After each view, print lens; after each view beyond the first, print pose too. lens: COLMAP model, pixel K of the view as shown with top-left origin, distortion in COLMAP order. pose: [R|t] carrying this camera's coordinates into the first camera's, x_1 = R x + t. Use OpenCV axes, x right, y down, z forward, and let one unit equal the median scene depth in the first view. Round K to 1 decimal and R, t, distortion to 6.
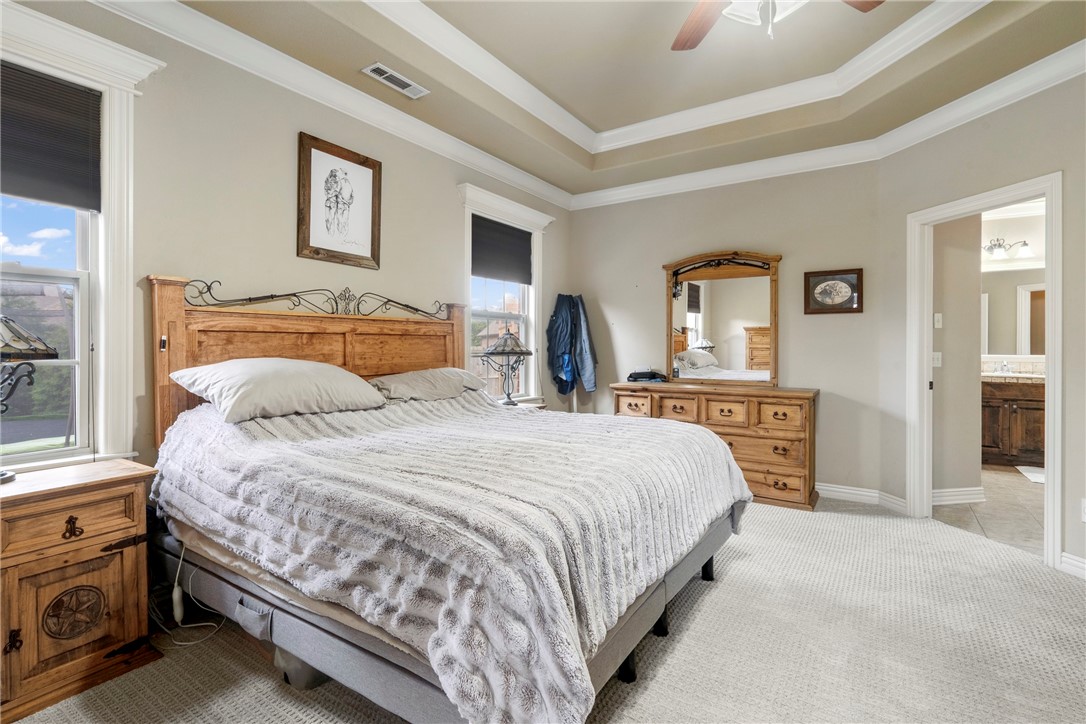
lens RADIAL K [[504.1, 0, 548.3], [0, 504.1, 357.8], [0, 0, 1]] dist [-0.009634, 0.002883]
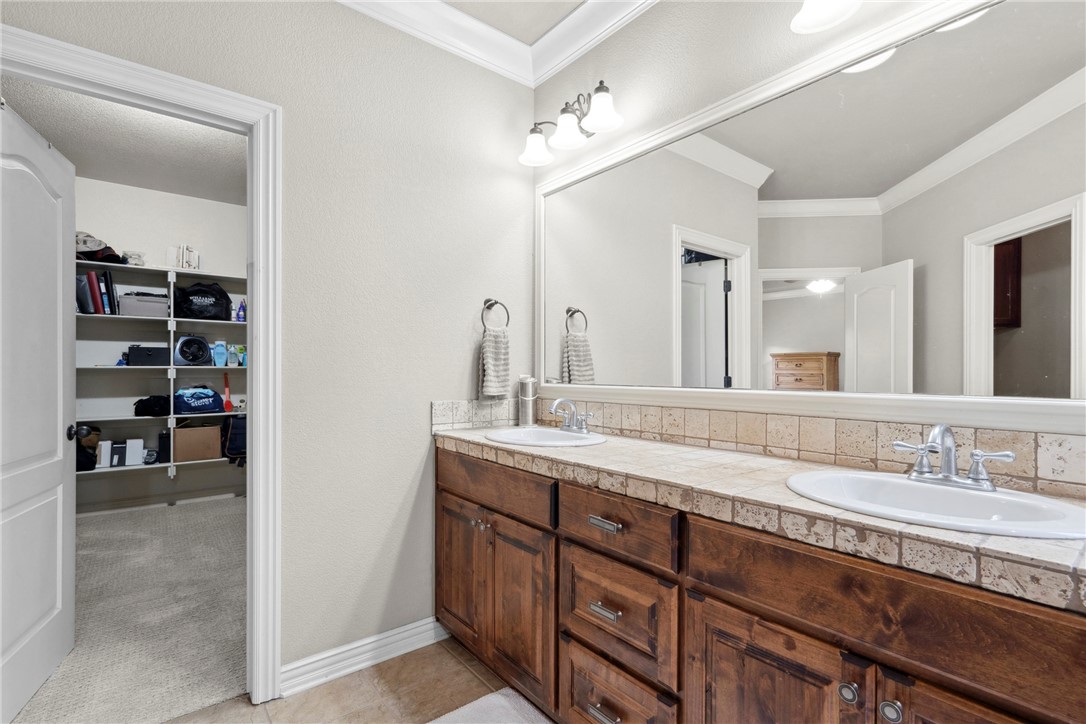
lens RADIAL K [[504.1, 0, 542.6], [0, 504.1, 372.5], [0, 0, 1]] dist [-0.009634, 0.002883]
pose [[0.951240, 0.008758, -0.308328, 1.080634], [-0.010443, 0.999938, -0.003817, -0.014374], [0.308276, 0.006851, 0.951272, 0.661566]]
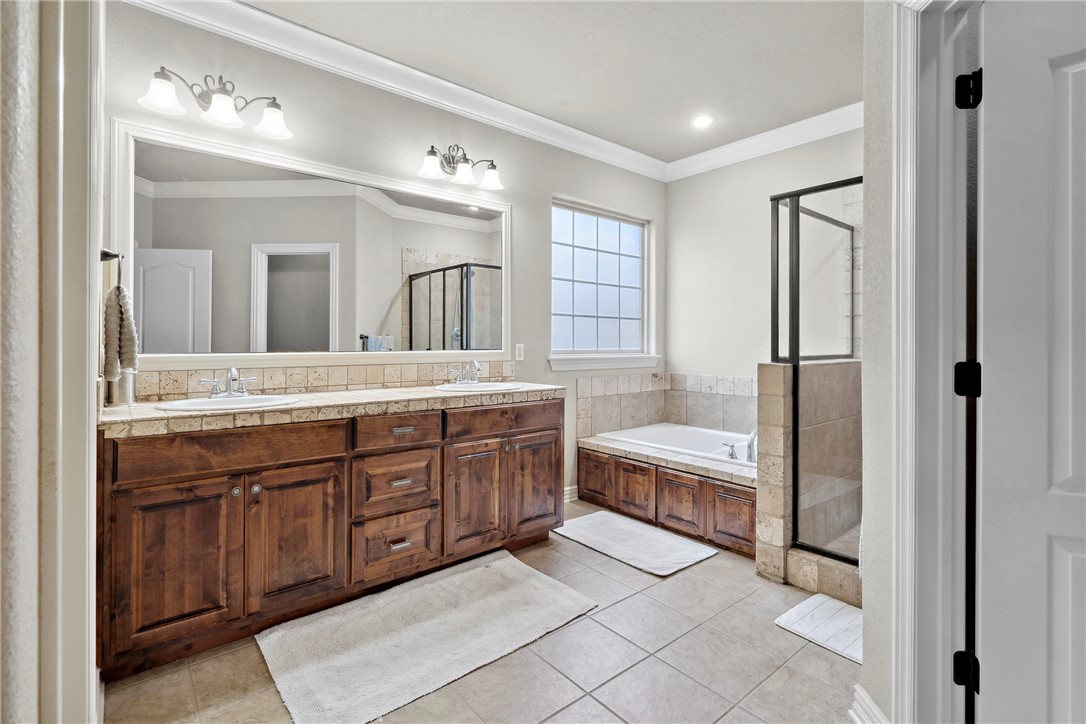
lens RADIAL K [[504.1, 0, 548.3], [0, 504.1, 340.7], [0, 0, 1]] dist [-0.009634, 0.002883]
pose [[0.273717, 0.008032, 0.961777, 0.618431], [0.001771, 0.999959, -0.008855, -0.012431], [-0.961809, 0.004127, 0.273692, 0.675470]]
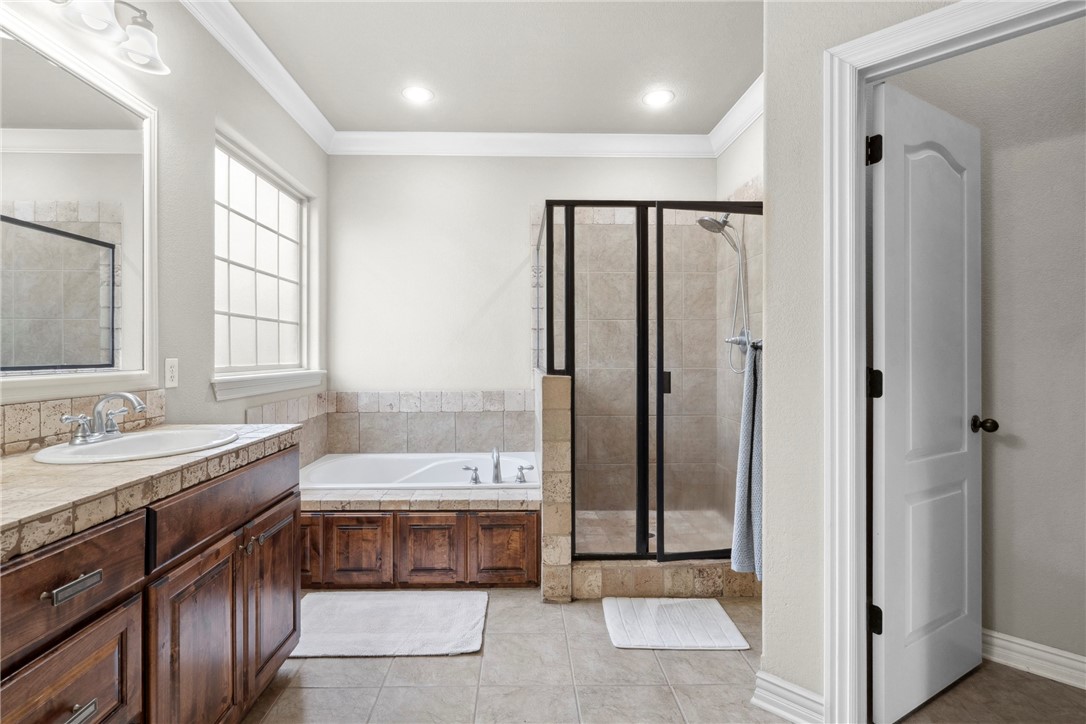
lens RADIAL K [[504.1, 0, 532.8], [0, 504.1, 352.6], [0, 0, 1]] dist [-0.009634, 0.002883]
pose [[-0.569850, 0.006306, 0.821725, 0.788211], [0.009984, 0.999950, -0.000751, -0.015735], [-0.821688, 0.007776, -0.569884, 0.898508]]
